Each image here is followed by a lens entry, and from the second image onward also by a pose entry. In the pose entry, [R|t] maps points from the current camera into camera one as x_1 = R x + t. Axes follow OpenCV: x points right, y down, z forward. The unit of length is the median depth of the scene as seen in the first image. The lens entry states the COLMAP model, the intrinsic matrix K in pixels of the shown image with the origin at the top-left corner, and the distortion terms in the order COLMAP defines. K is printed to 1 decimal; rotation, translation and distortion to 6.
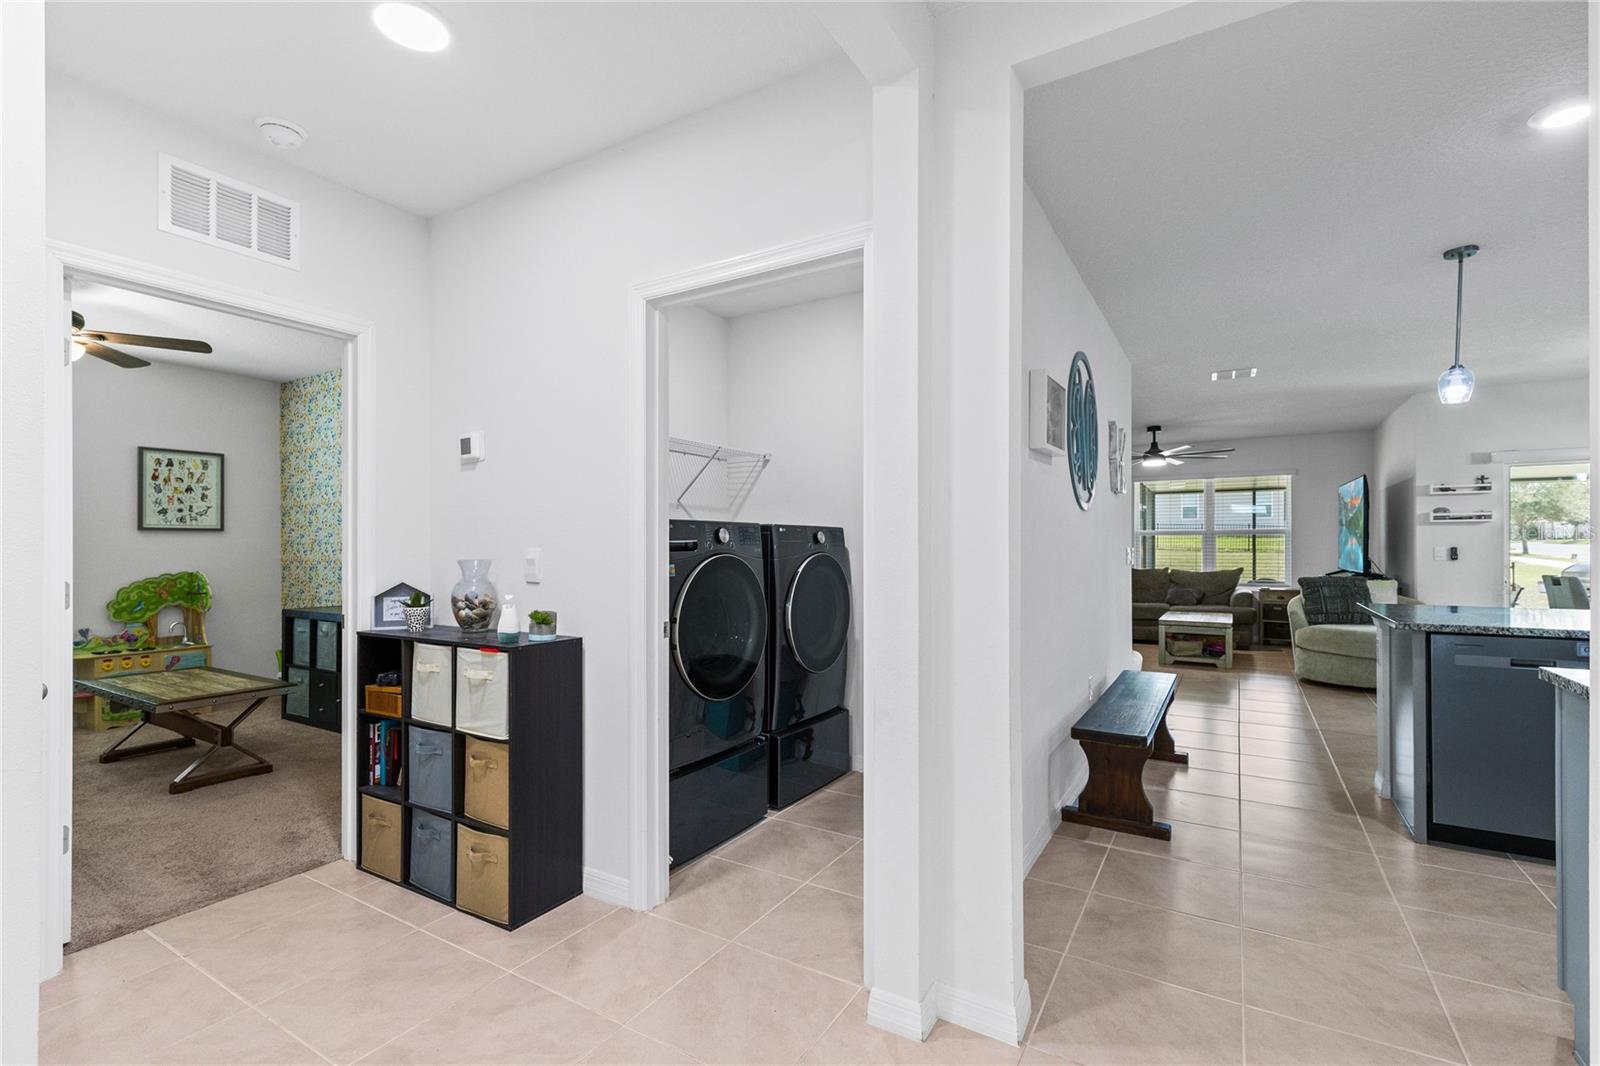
lens RADIAL K [[717.2, 0, 801.6], [0, 717.2, 543.0], [0, 0, 1]] dist [0.003071, 0.000007]
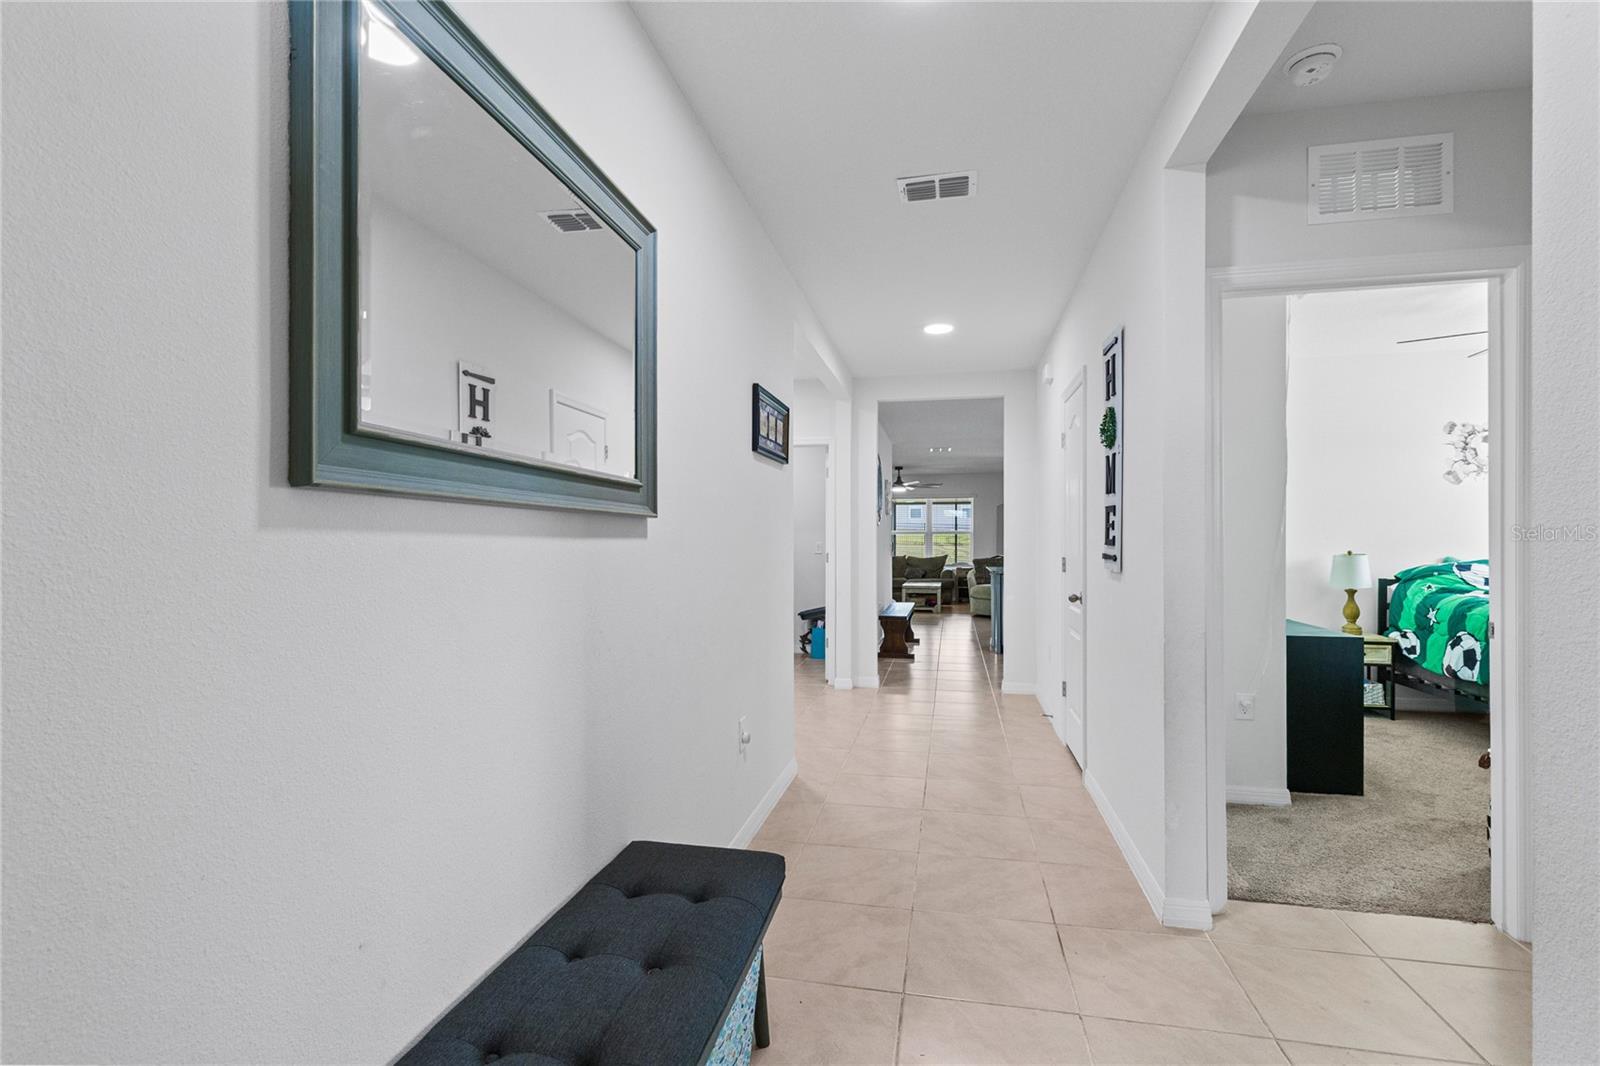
lens RADIAL K [[714.1, 0, 804.2], [0, 714.1, 535.3], [0, 0, 1]] dist [0.003510, -0.000190]
pose [[0.942004, 0.004837, 0.335568, -0.317173], [-0.003688, 0.999985, -0.004062, -0.002471], [-0.335582, 0.002588, 0.942007, -0.563492]]
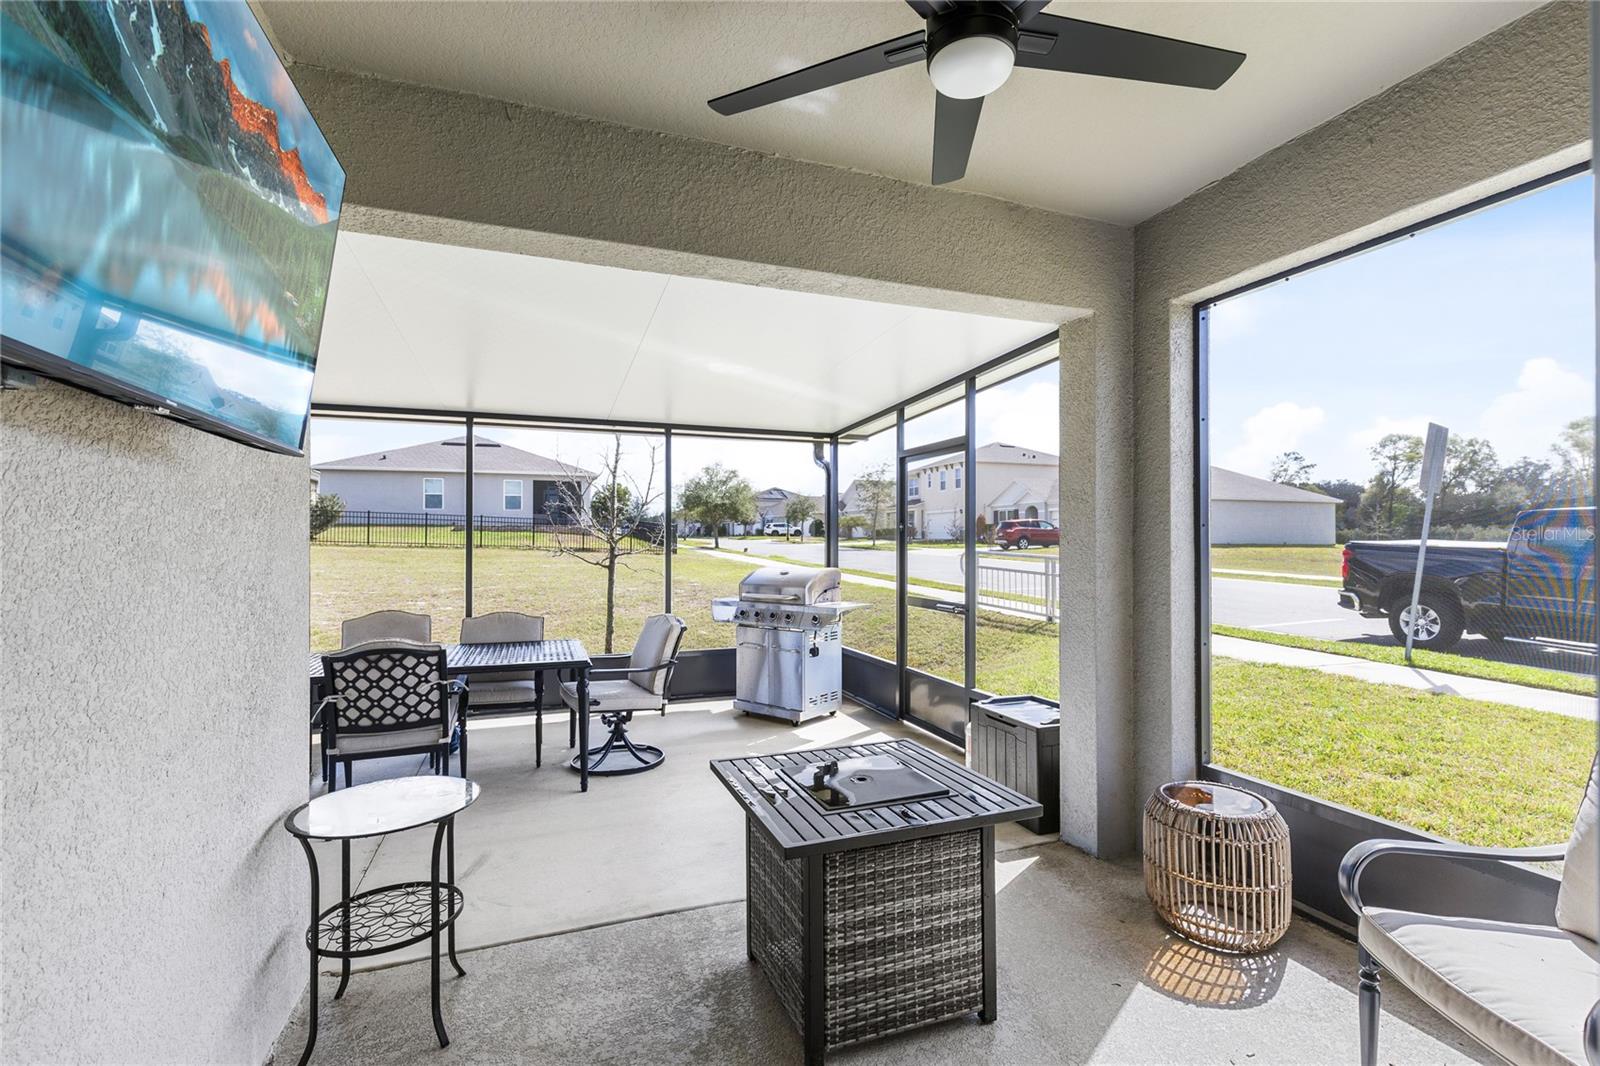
lens RADIAL K [[721.8, 0, 808.2], [0, 721.8, 541.9], [0, 0, 1]] dist [0.001669, -0.000464]
pose [[0.612775, -0.002527, 0.790254, 0.995146], [-0.002891, 0.999981, 0.005439, 0.005645], [-0.790252, -0.005618, 0.612756, 0.947978]]
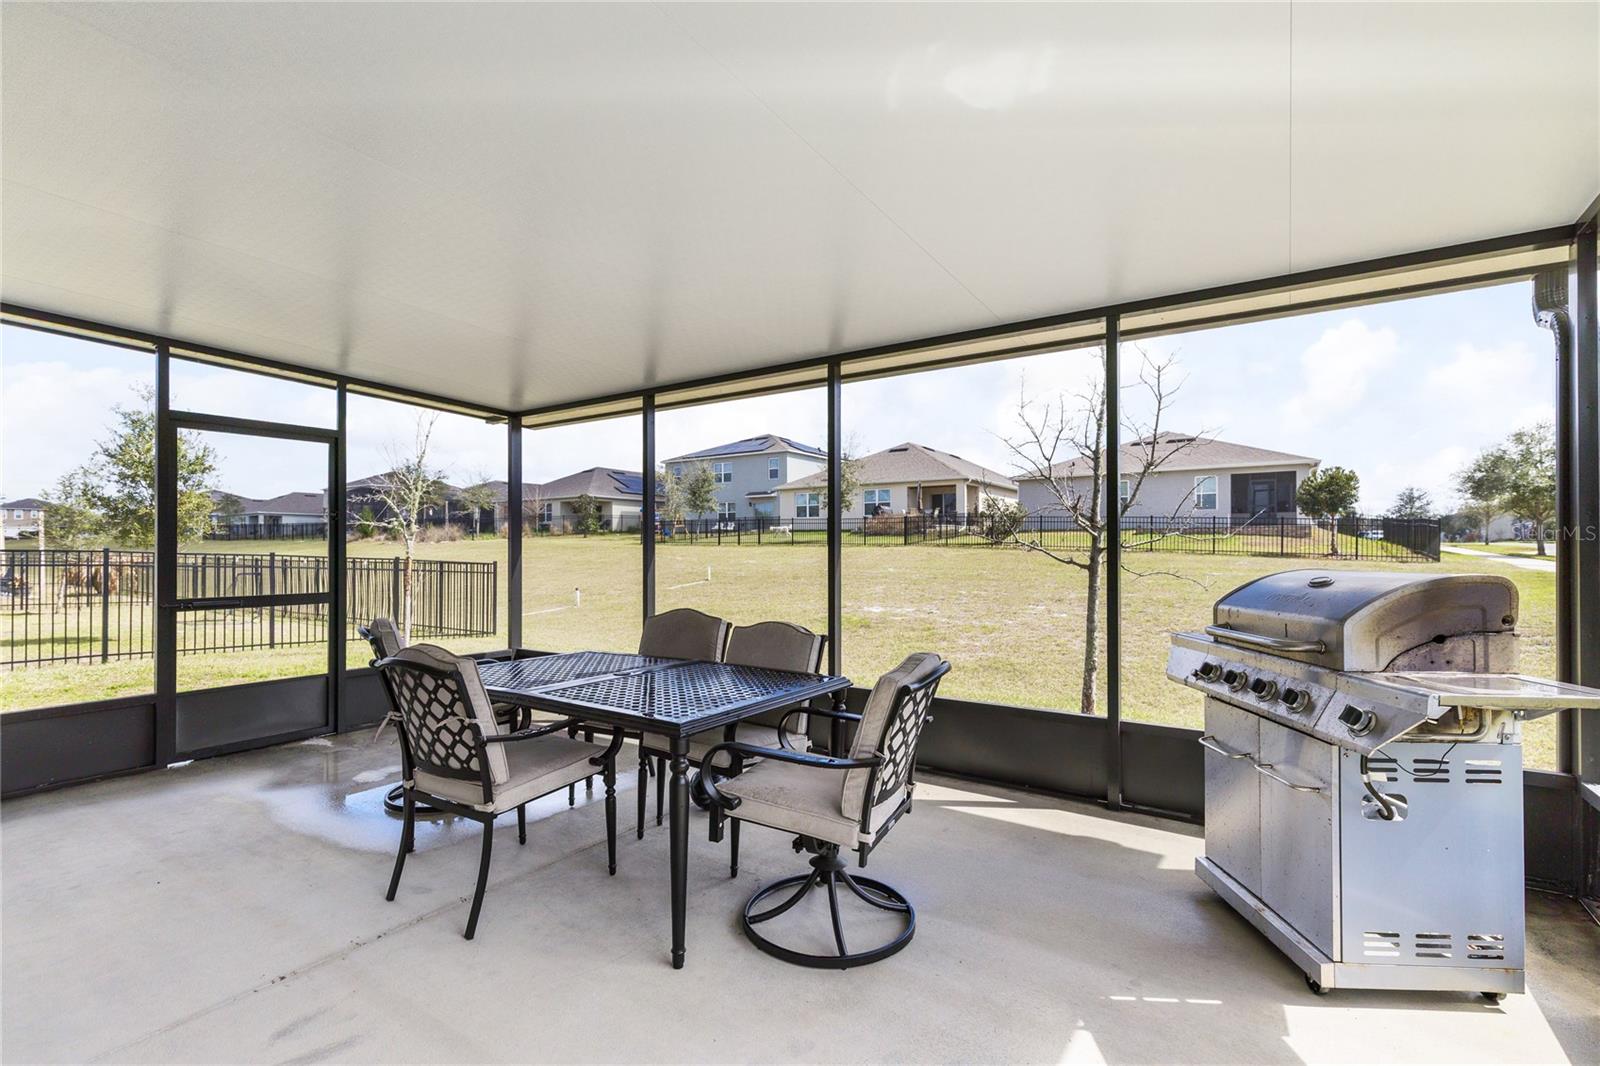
lens RADIAL K [[717.2, 0, 801.6], [0, 717.2, 543.0], [0, 0, 1]] dist [0.003071, 0.000007]
pose [[0.998923, -0.001518, -0.046381, 1.442681], [0.001416, 0.999996, -0.002245, 0.027796], [0.046384, 0.002177, 0.998921, 1.148756]]
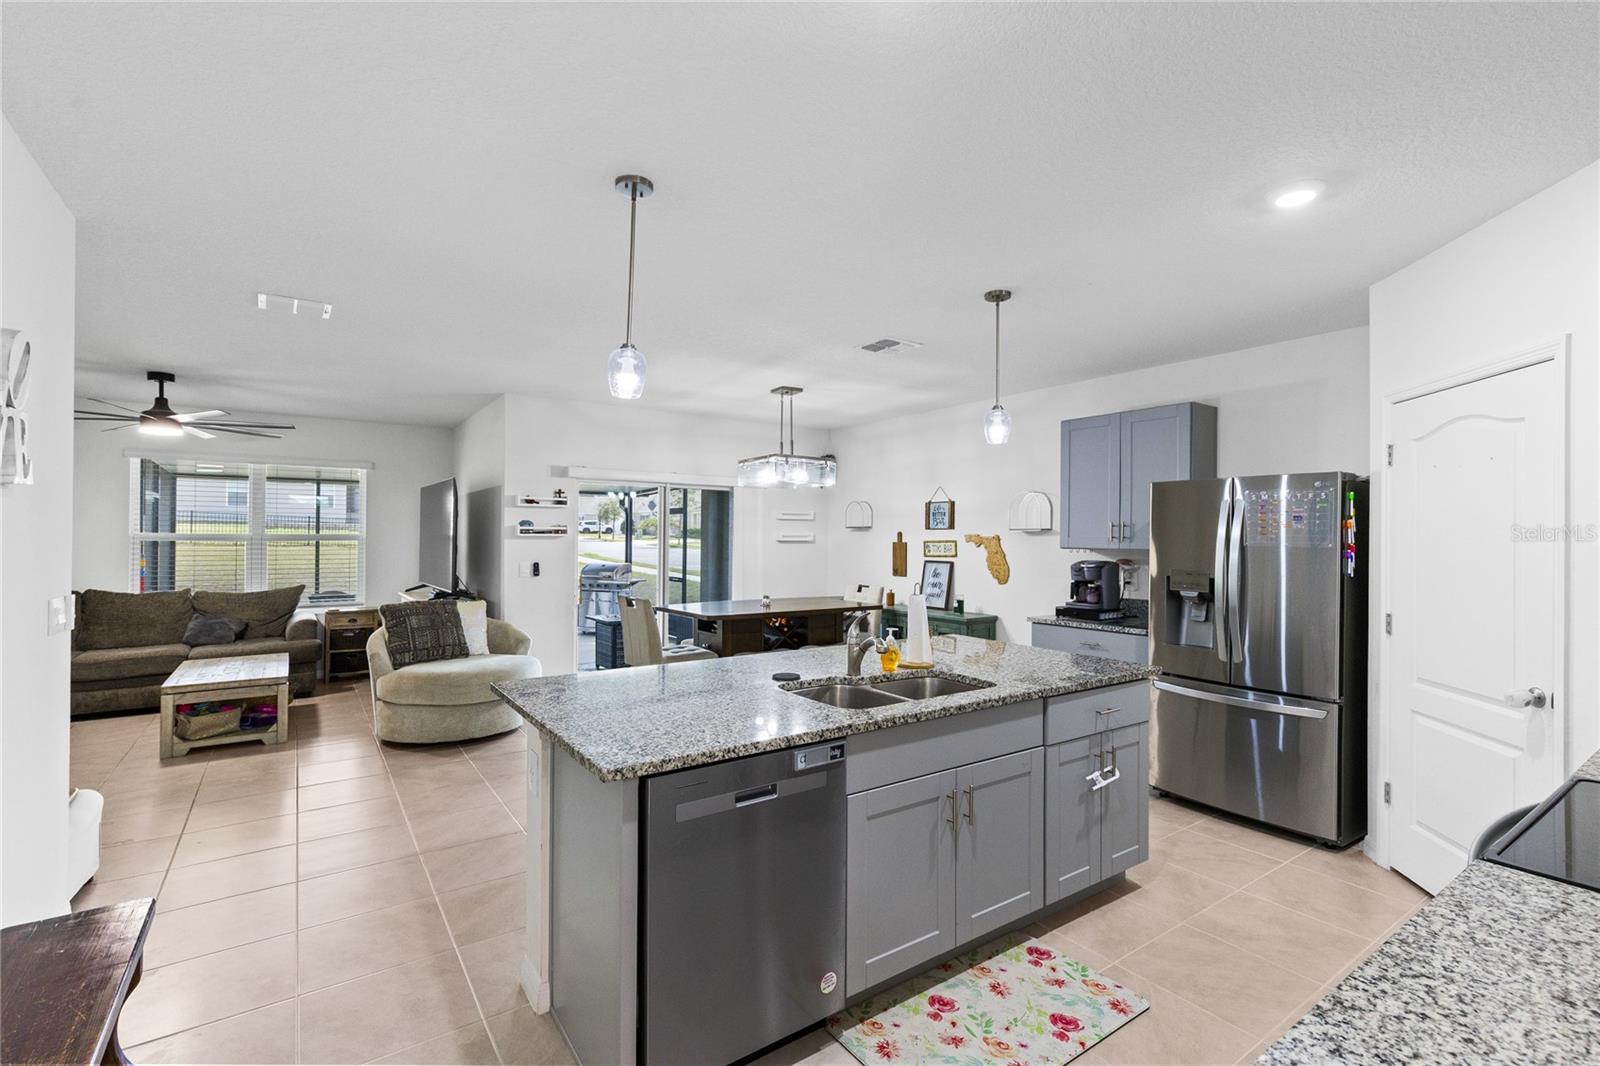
lens RADIAL K [[714.1, 0, 804.2], [0, 714.1, 535.3], [0, 0, 1]] dist [0.003510, -0.000190]
pose [[0.396148, 0.005990, 0.918167, 0.180918], [-0.010750, 0.999940, -0.001886, -0.032211], [-0.918124, -0.009123, 0.396188, 0.301668]]
